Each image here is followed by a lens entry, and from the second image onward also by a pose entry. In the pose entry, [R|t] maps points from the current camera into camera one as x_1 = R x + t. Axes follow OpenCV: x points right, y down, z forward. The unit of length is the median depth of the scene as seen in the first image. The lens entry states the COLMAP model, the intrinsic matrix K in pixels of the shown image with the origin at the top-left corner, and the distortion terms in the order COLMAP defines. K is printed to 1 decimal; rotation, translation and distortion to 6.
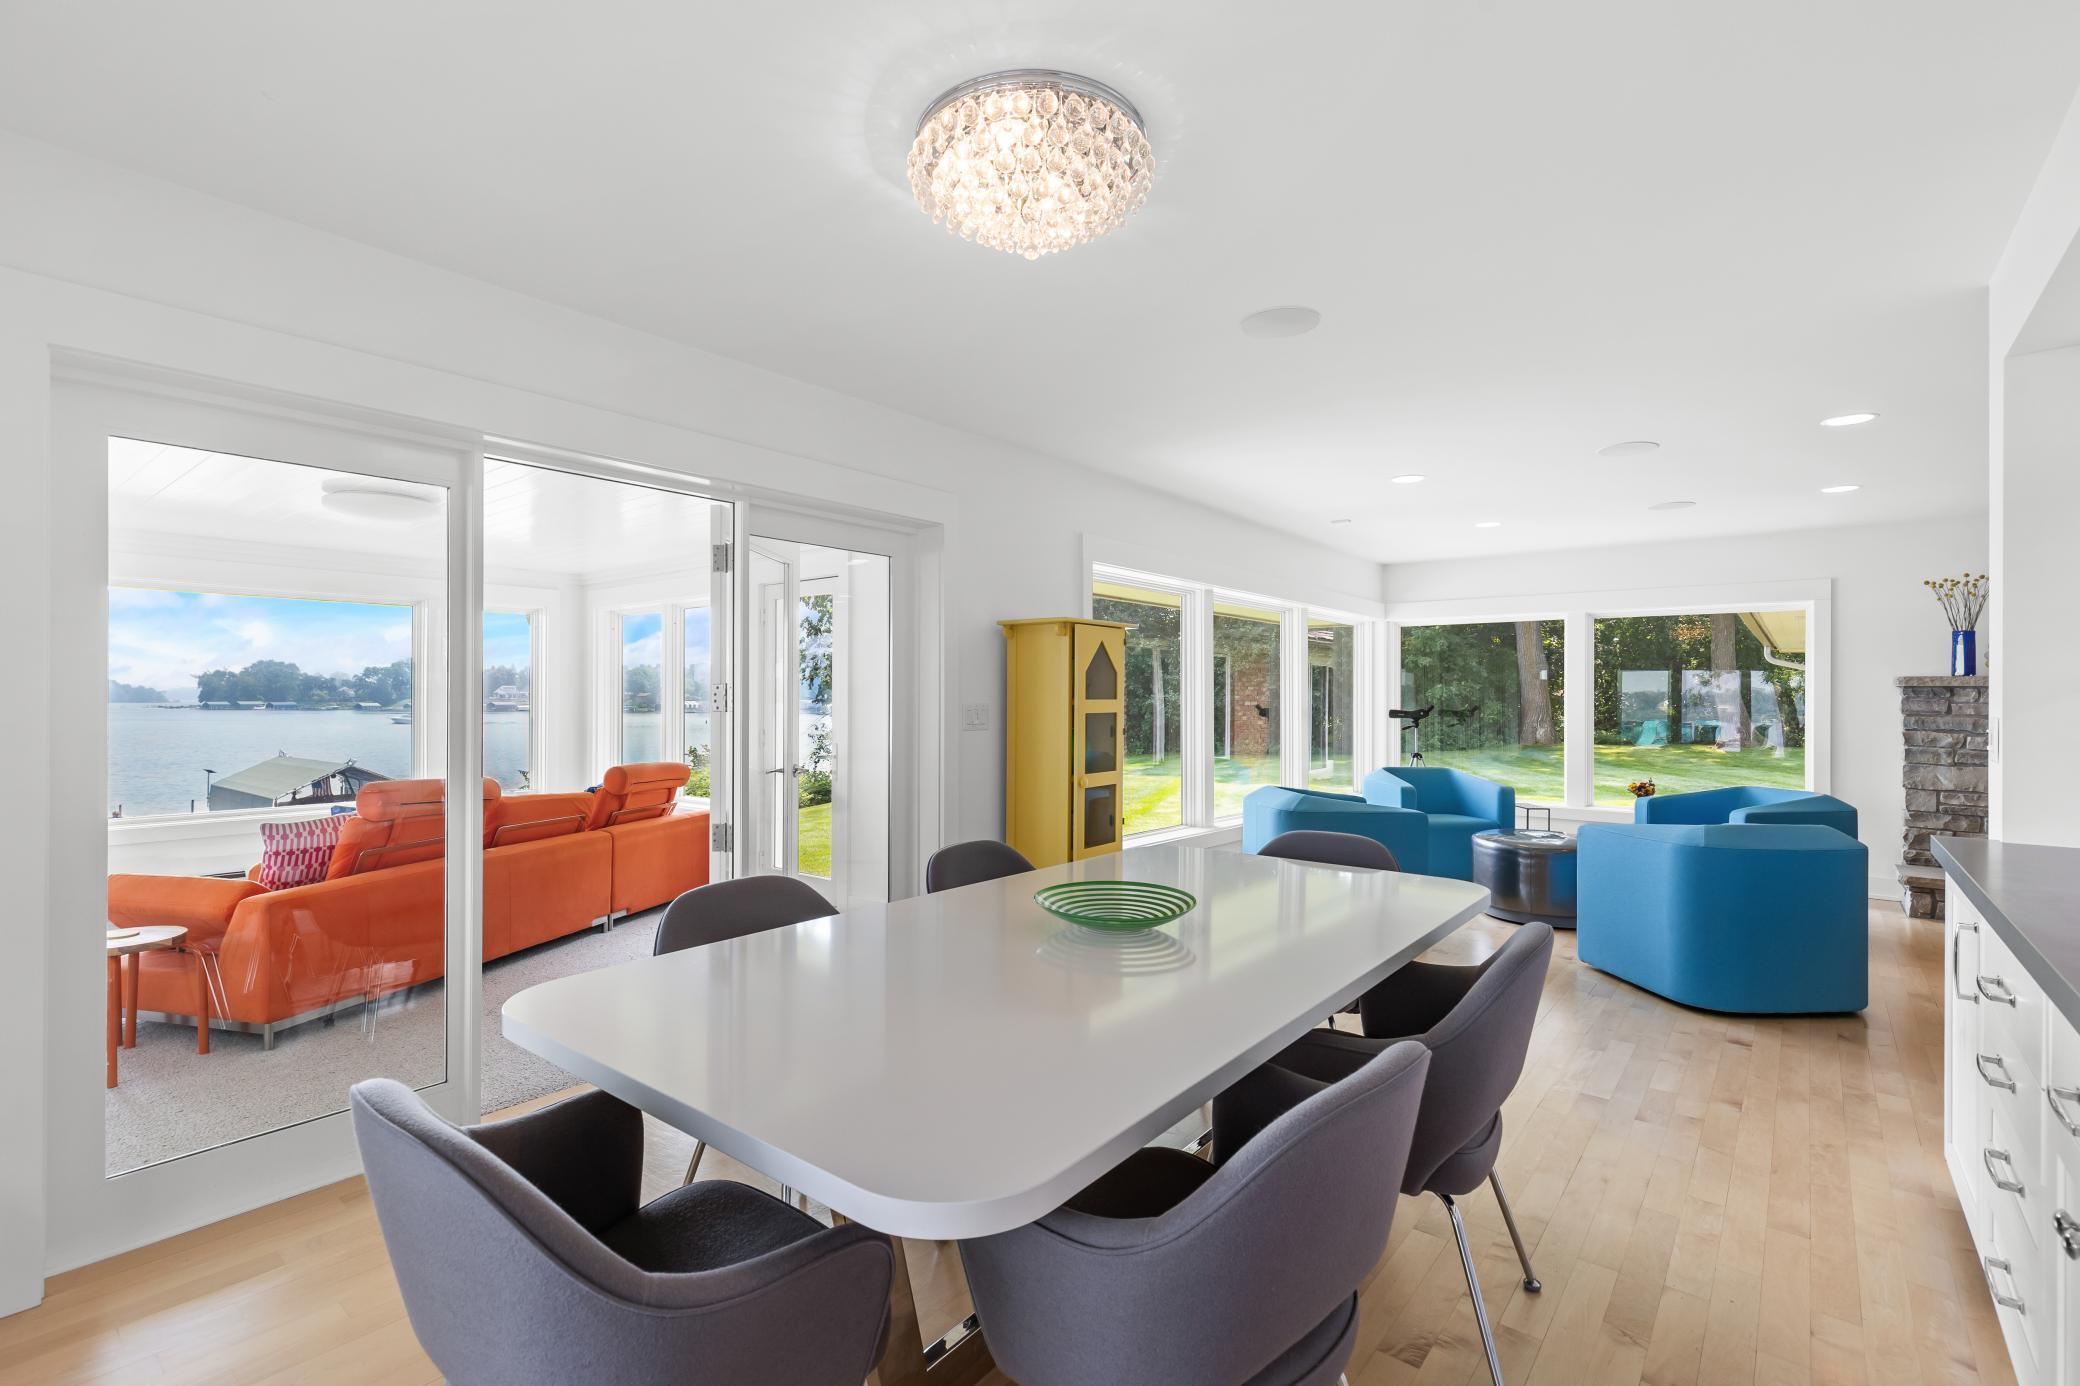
lens RADIAL K [[964.1, 0, 1044.5], [0, 964.1, 698.5], [0, 0, 1]] dist [-0.000538, 0.000062]
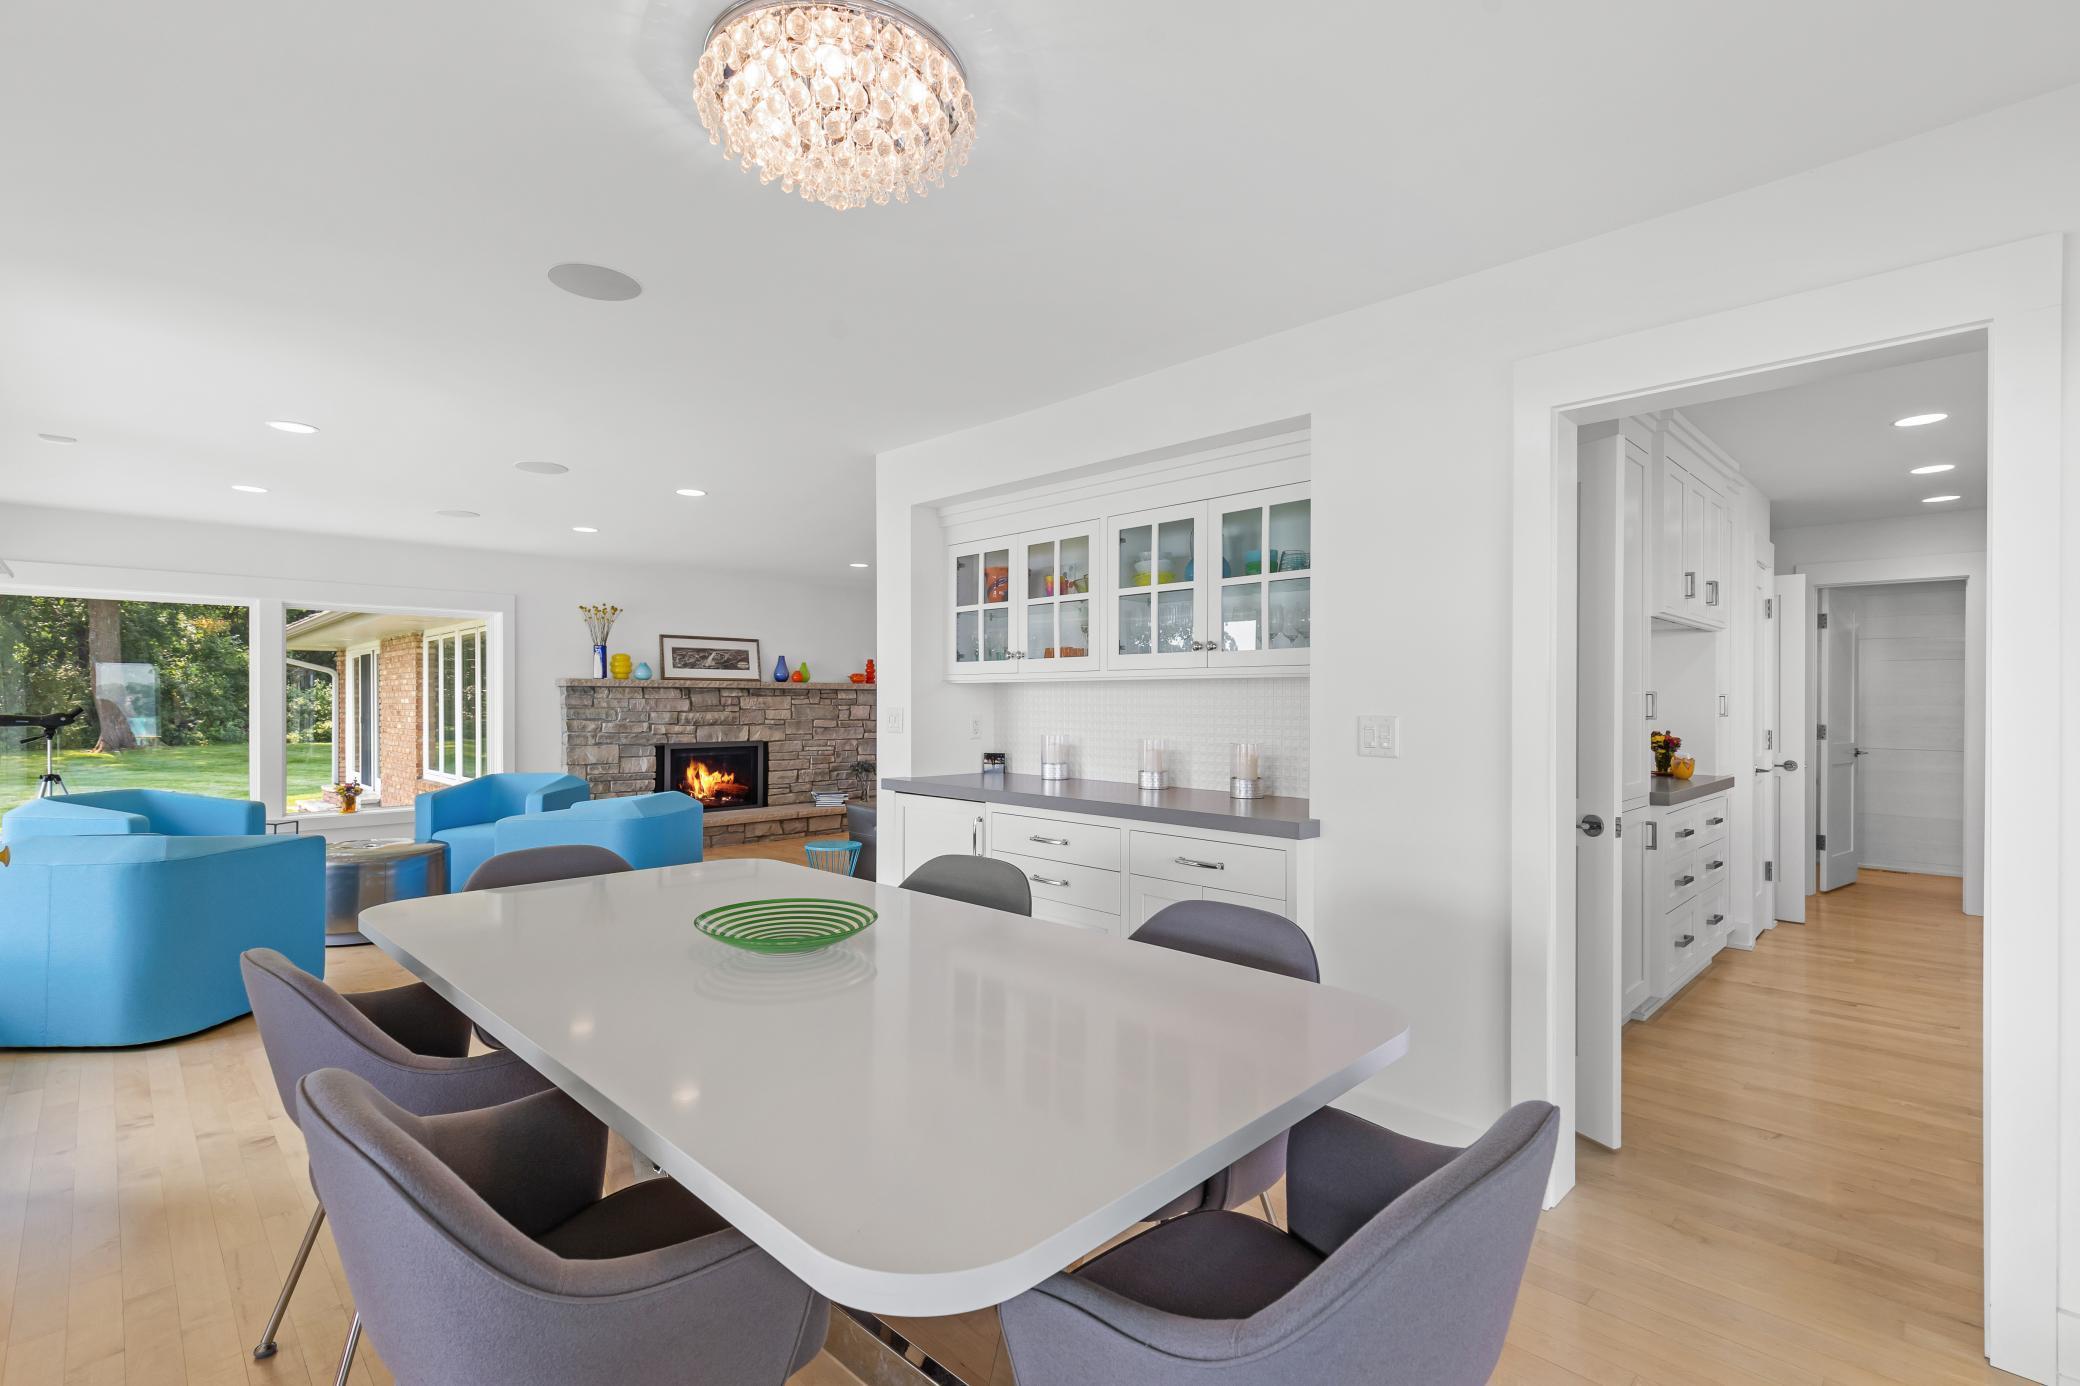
lens RADIAL K [[964.1, 0, 1044.5], [0, 964.1, 698.5], [0, 0, 1]] dist [-0.000538, 0.000062]
pose [[0.114729, -0.007490, 0.993369, -0.320101], [0.003892, 0.999967, 0.007090, -0.002354], [-0.993389, 0.003053, 0.114755, 0.217060]]
